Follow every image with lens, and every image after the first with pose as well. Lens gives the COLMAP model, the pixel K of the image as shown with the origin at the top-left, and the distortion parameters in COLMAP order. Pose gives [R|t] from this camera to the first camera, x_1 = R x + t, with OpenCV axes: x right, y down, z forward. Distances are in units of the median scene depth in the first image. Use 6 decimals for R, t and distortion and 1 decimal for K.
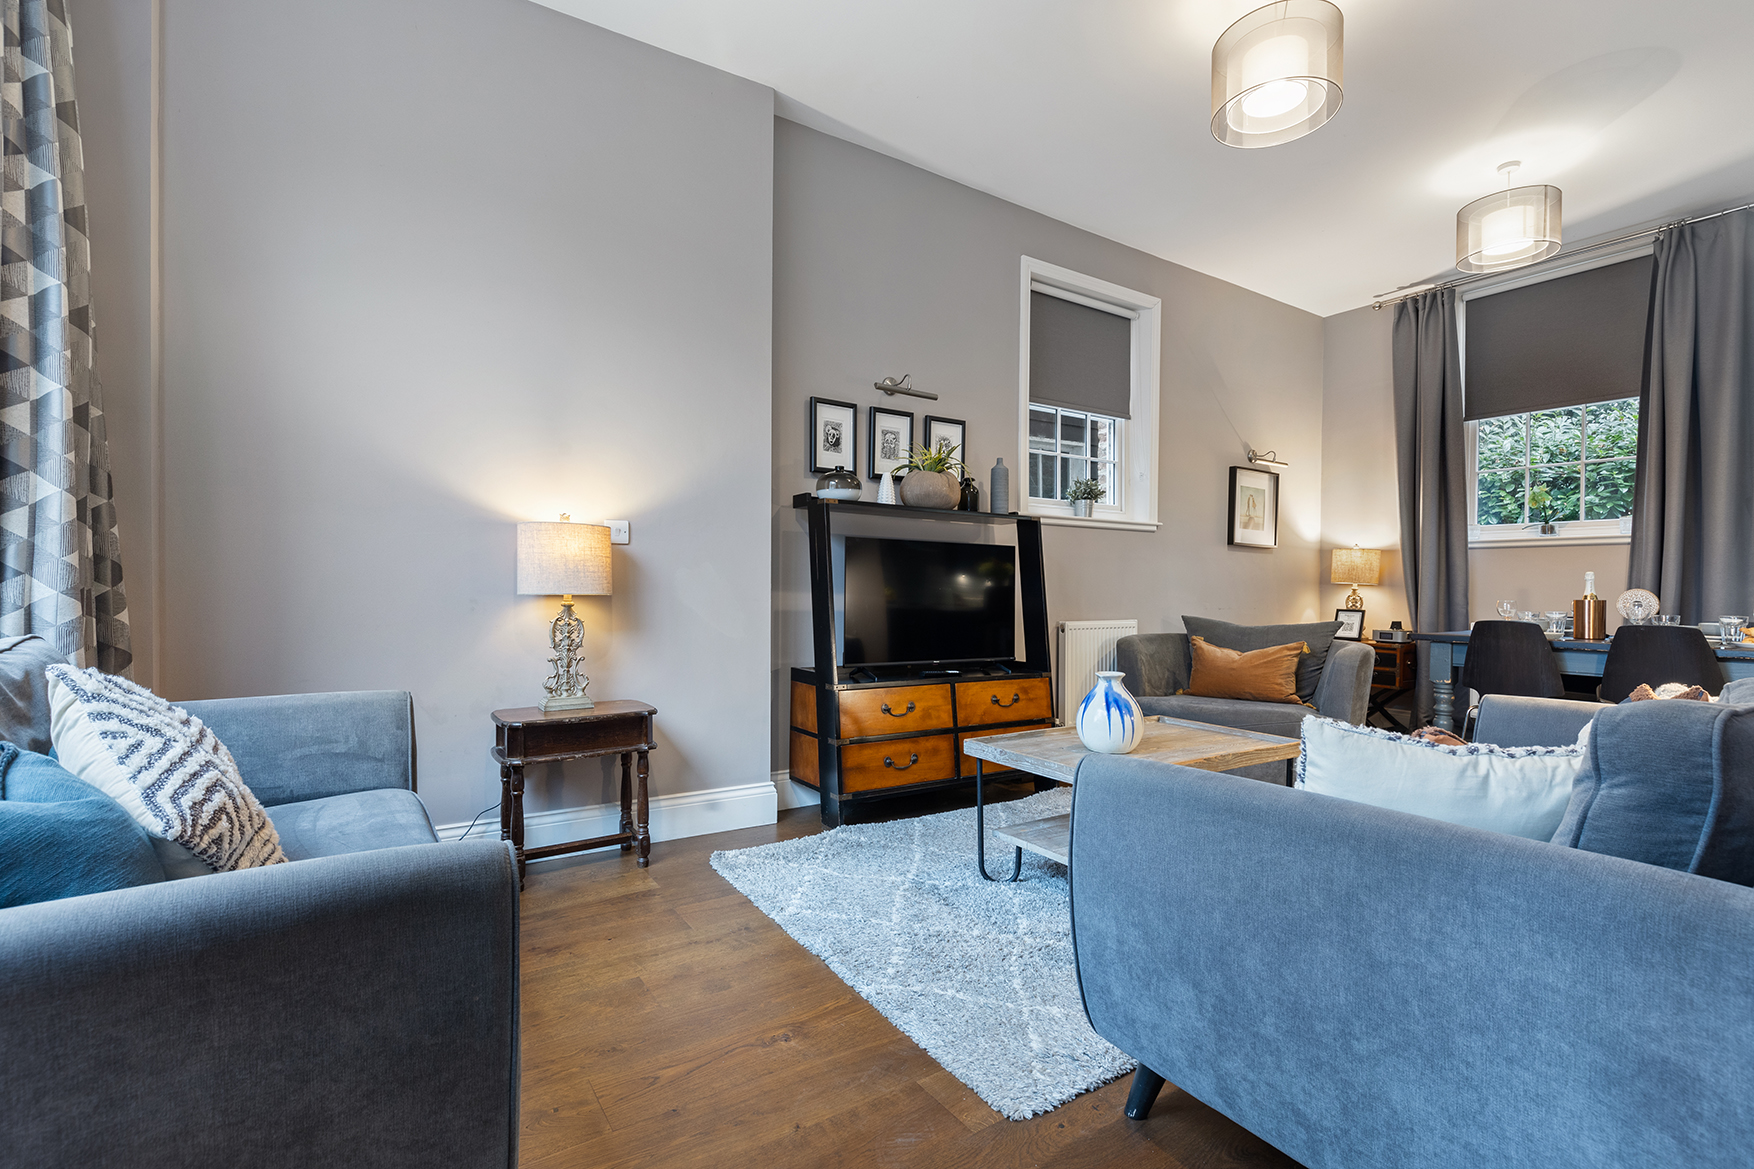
lens RADIAL K [[801.2, 0, 890.2], [0, 801.2, 593.0], [0, 0, 1]] dist [0.002962, 0.000257]
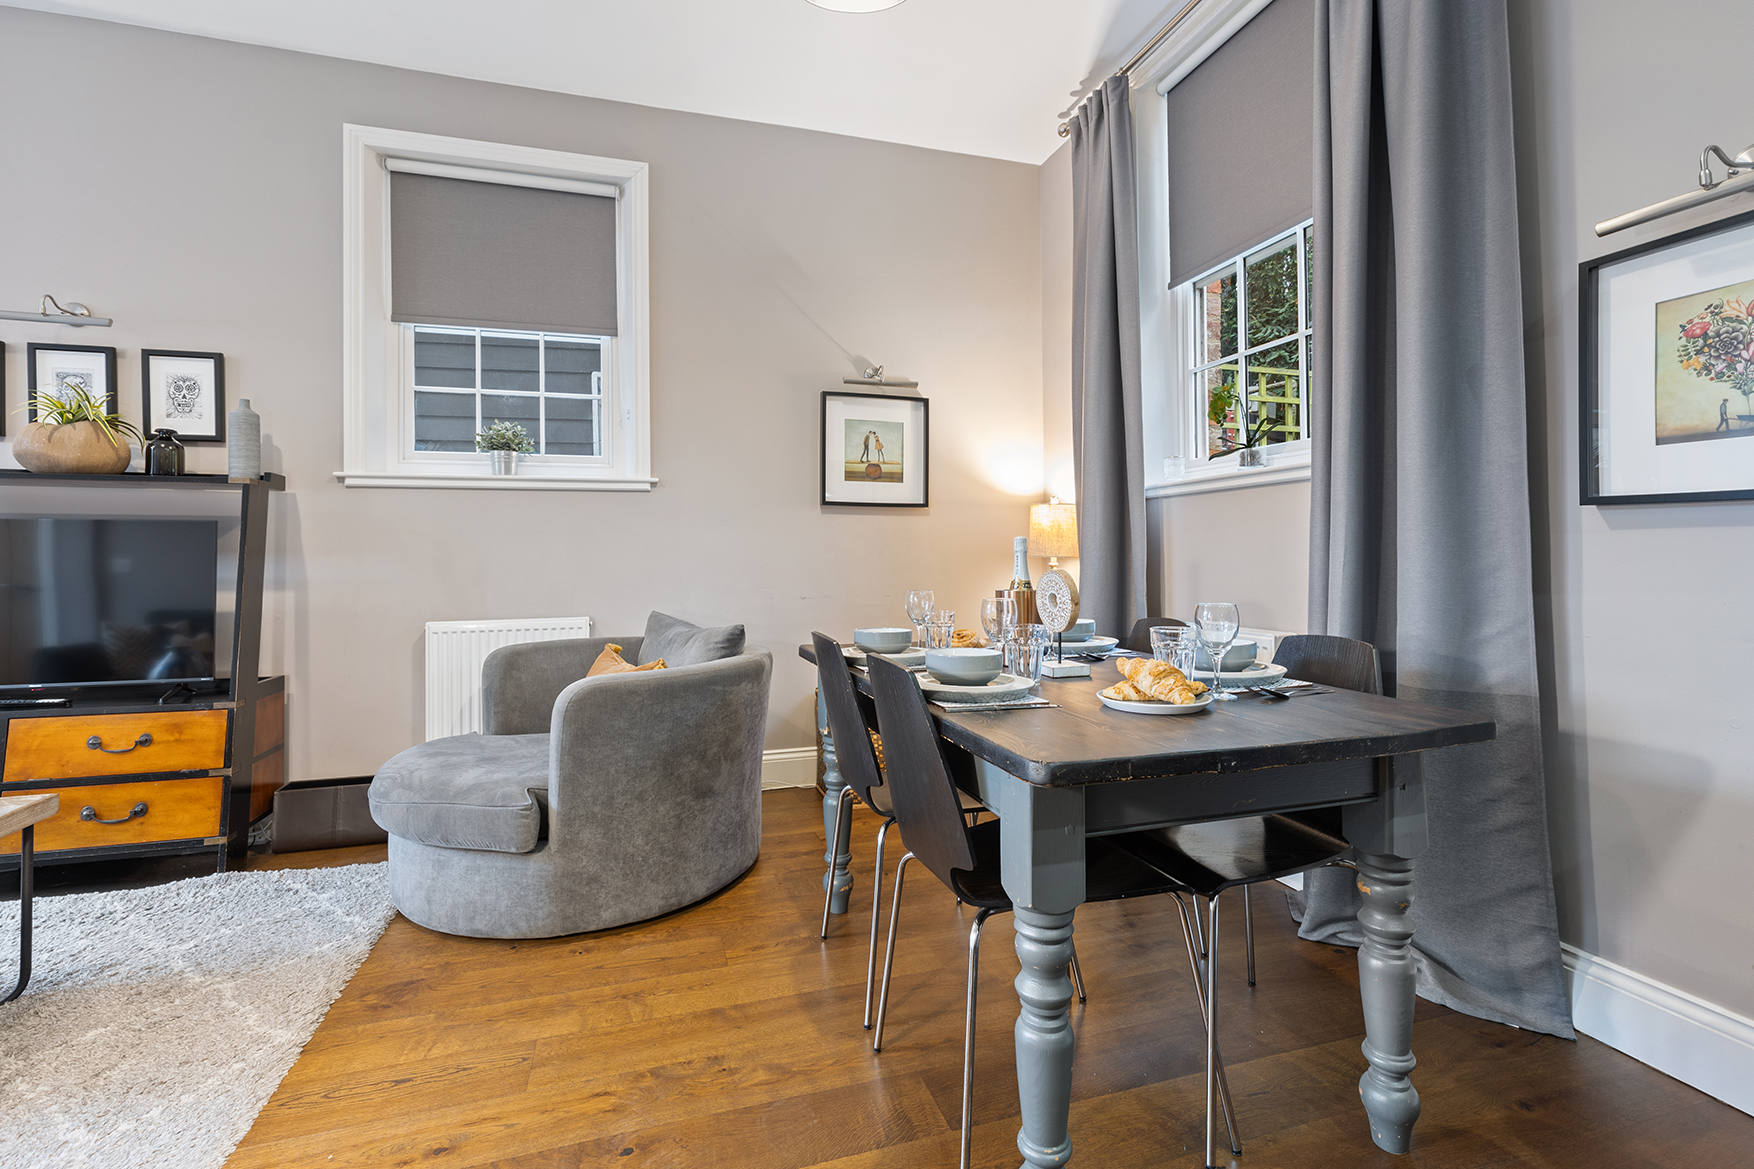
lens RADIAL K [[798.9, 0, 878.3], [0, 798.9, 549.5], [0, 0, 1]] dist [0.000407, -0.000134]
pose [[0.958624, -0.020774, -0.283915, 0.770847], [0.014956, 0.999632, -0.022646, -0.006731], [0.284281, 0.017463, 0.958582, 0.410540]]
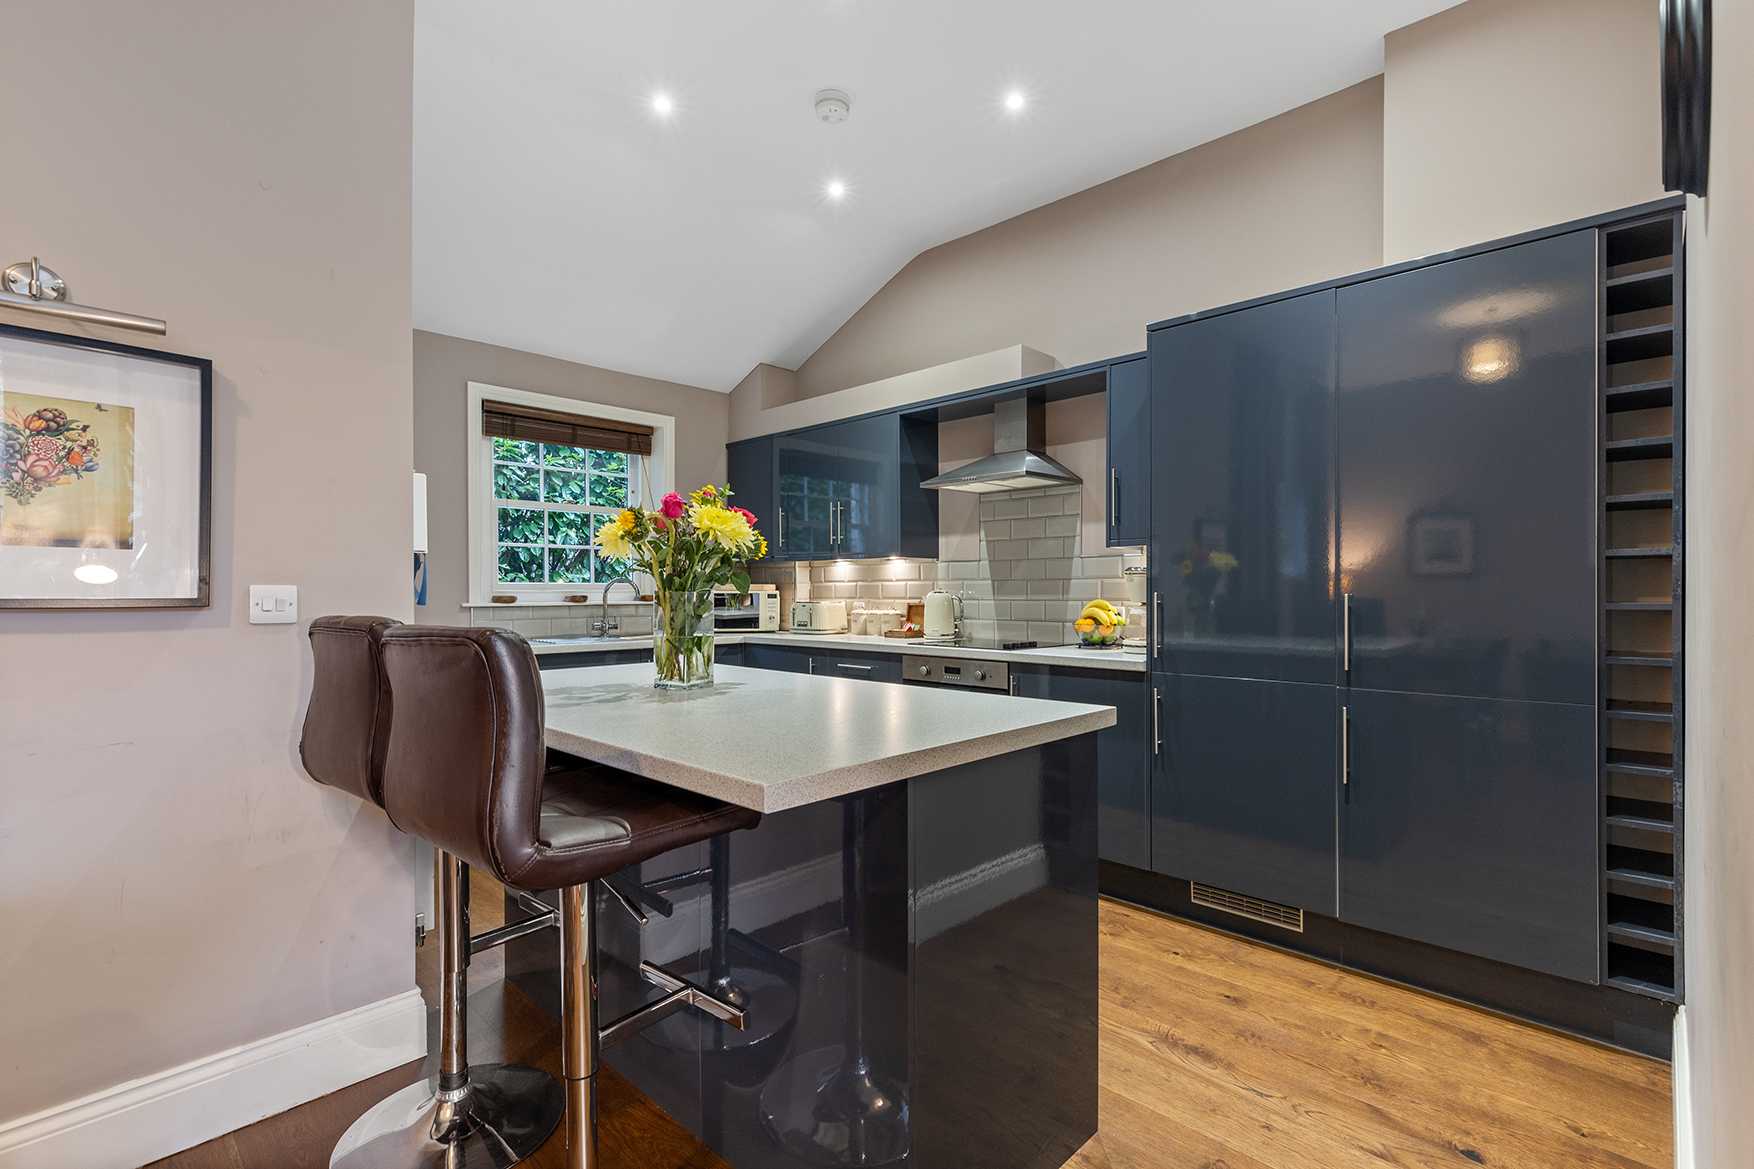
lens RADIAL K [[801.2, 0, 890.2], [0, 801.2, 593.0], [0, 0, 1]] dist [0.002962, 0.000257]
pose [[-0.215553, -0.011629, 0.976423, 0.614382], [0.008002, 0.999874, 0.013674, -0.037186], [-0.976459, 0.010761, -0.215433, 0.543835]]
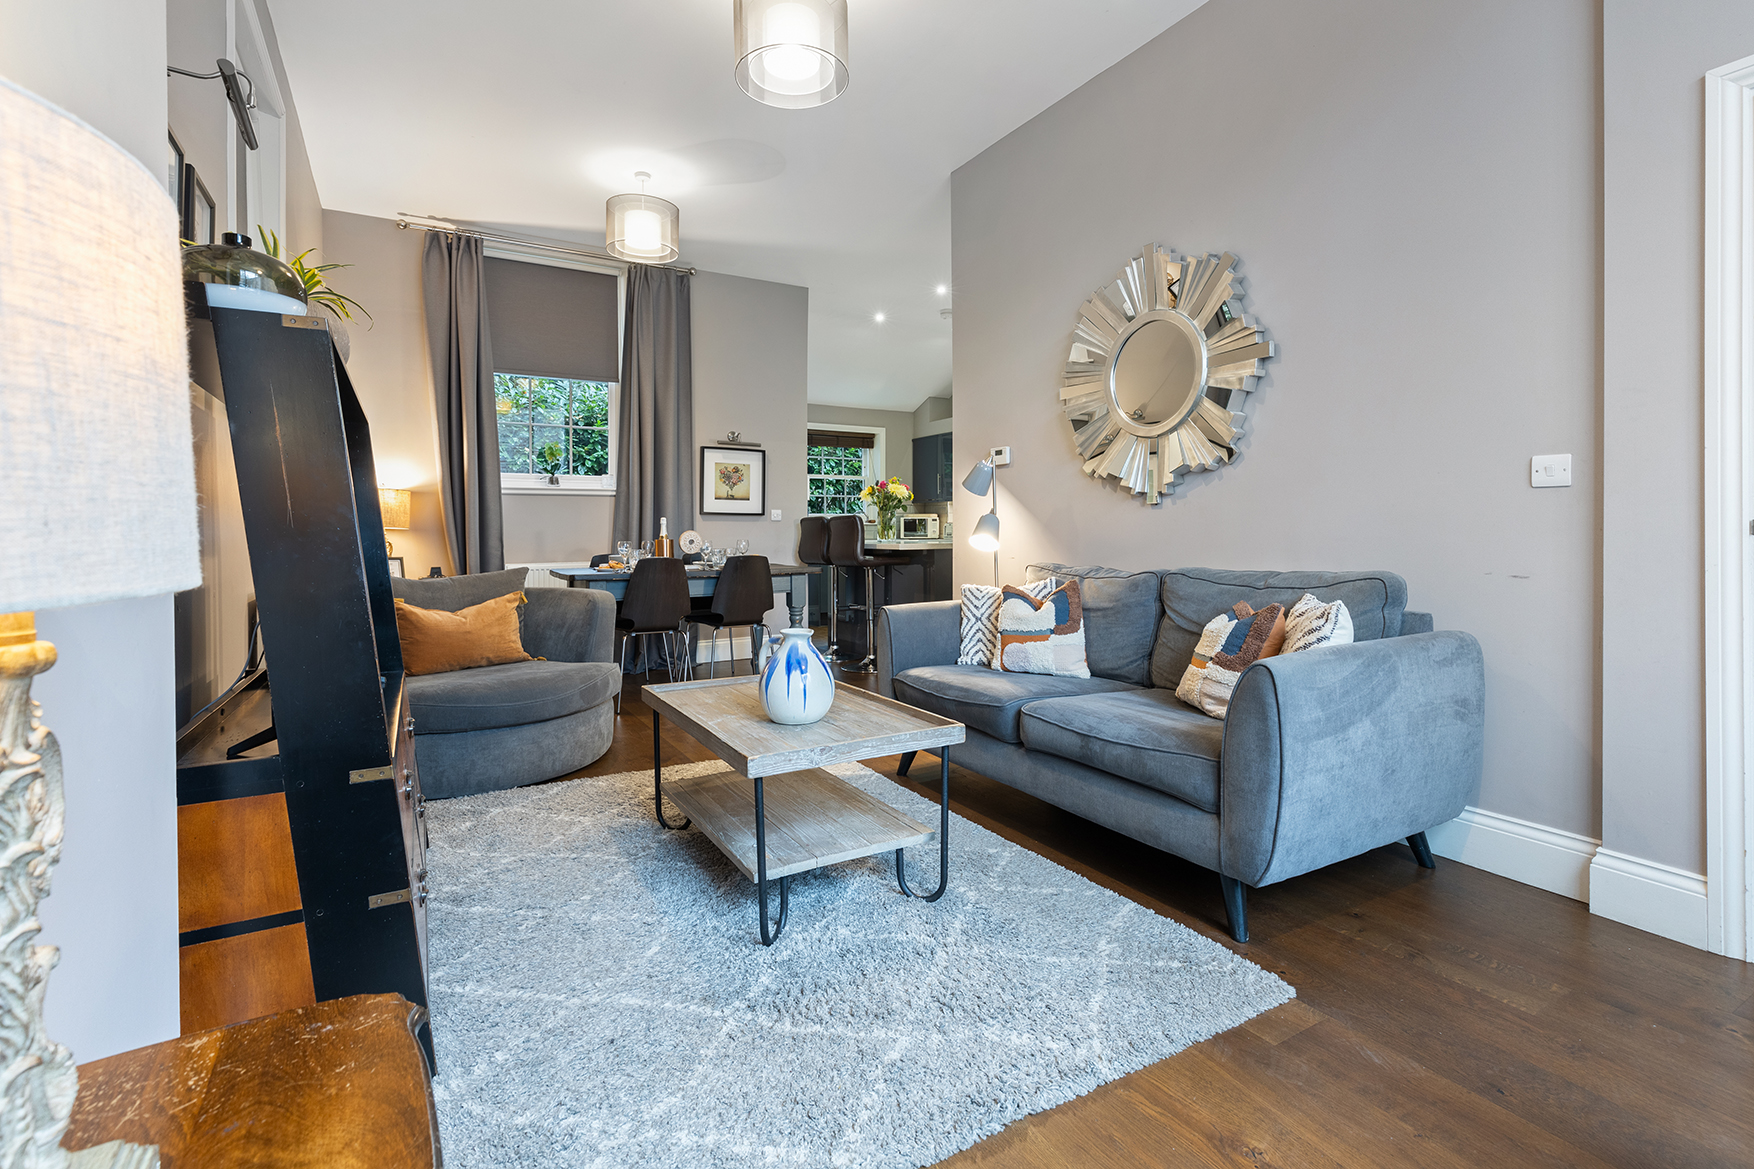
lens RADIAL K [[803.3, 0, 875.1], [0, 803.3, 530.5], [0, 0, 1]] dist [0.000118, -0.000116]
pose [[0.063355, -0.005856, 0.997974, -0.332939], [0.014658, 0.999880, 0.004936, -0.006451], [-0.997883, 0.014316, 0.063433, 0.491038]]
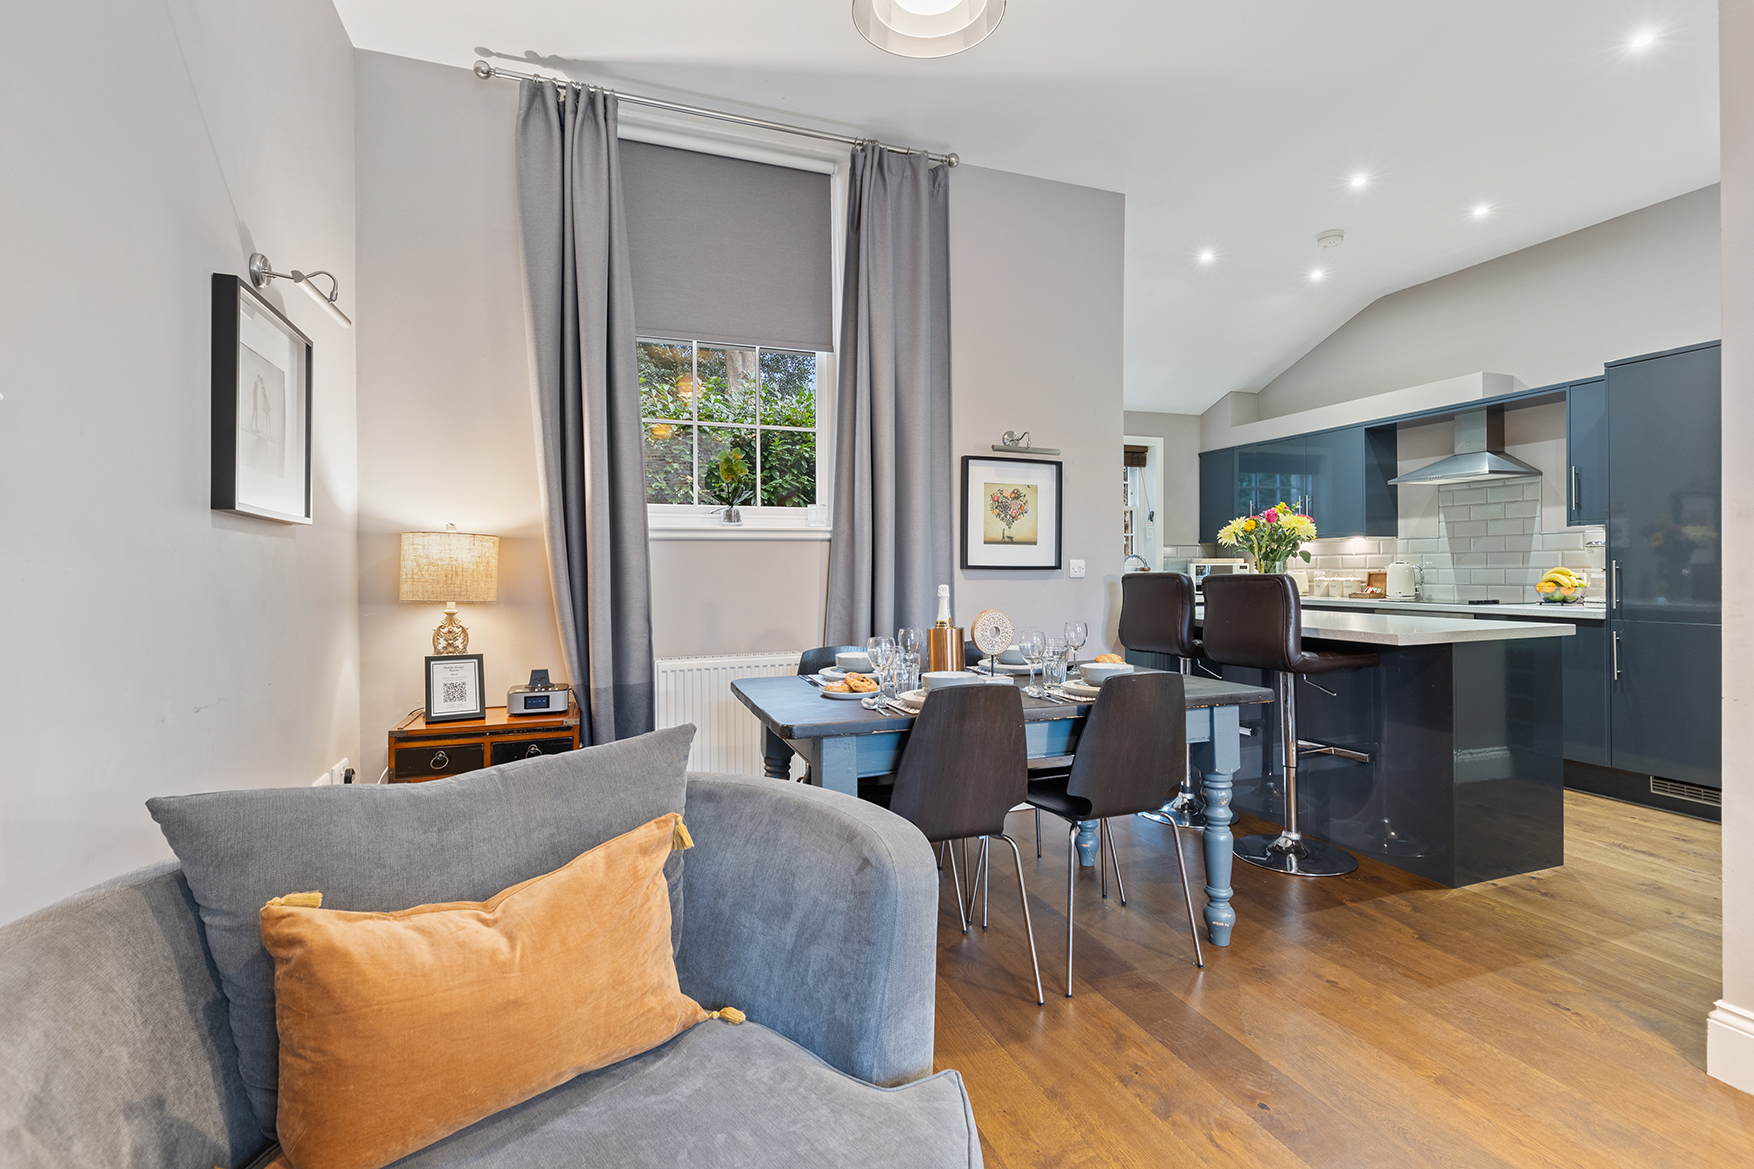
lens RADIAL K [[787.1, 0, 878.0], [0, 787.1, 568.7], [0, 0, 1]] dist [0.001858, 0.000216]
pose [[0.234964, -0.010794, 0.971944, 0.197159], [0.017478, 0.999824, 0.006878, -0.038290], [-0.971847, 0.015371, 0.235111, 0.762128]]
